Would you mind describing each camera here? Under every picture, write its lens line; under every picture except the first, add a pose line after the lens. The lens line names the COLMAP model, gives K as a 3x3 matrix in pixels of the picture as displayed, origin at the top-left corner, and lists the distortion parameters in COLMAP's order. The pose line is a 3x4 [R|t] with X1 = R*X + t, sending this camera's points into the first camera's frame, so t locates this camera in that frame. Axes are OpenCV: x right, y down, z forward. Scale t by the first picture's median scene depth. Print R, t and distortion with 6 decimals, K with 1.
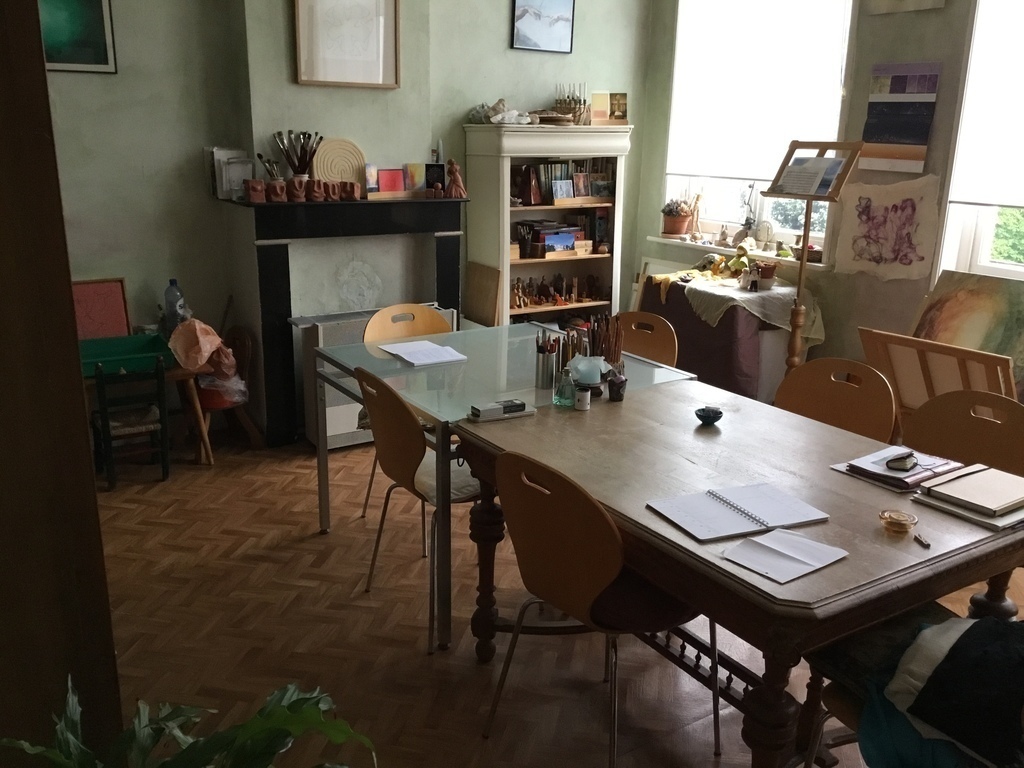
lens RADIAL K [[913.3, 0, 512.0], [0, 913.3, 384.0], [0, 0, 1]] dist [0.005499, -0.002731]
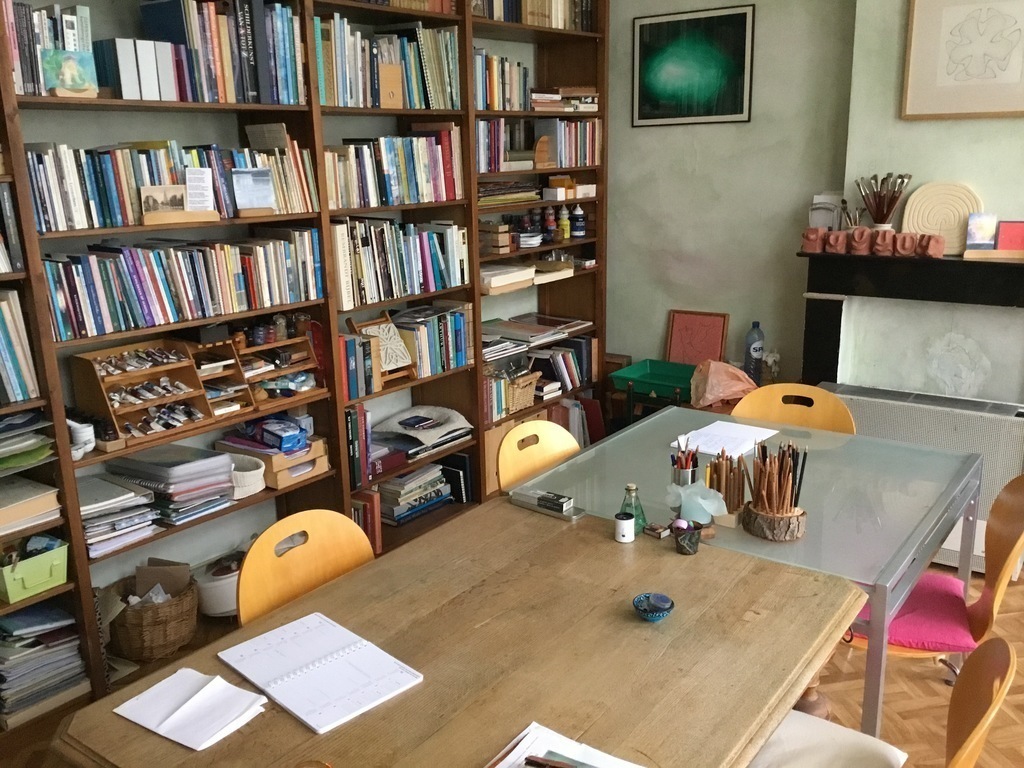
lens RADIAL K [[913.3, 0, 512.0], [0, 913.3, 384.0], [0, 0, 1]] dist [0.005499, -0.002731]
pose [[0.367335, 0.201786, -0.907936, 0.458723], [-0.225449, 0.966387, 0.123564, -0.111779], [0.902351, 0.159304, 0.400481, 0.365730]]
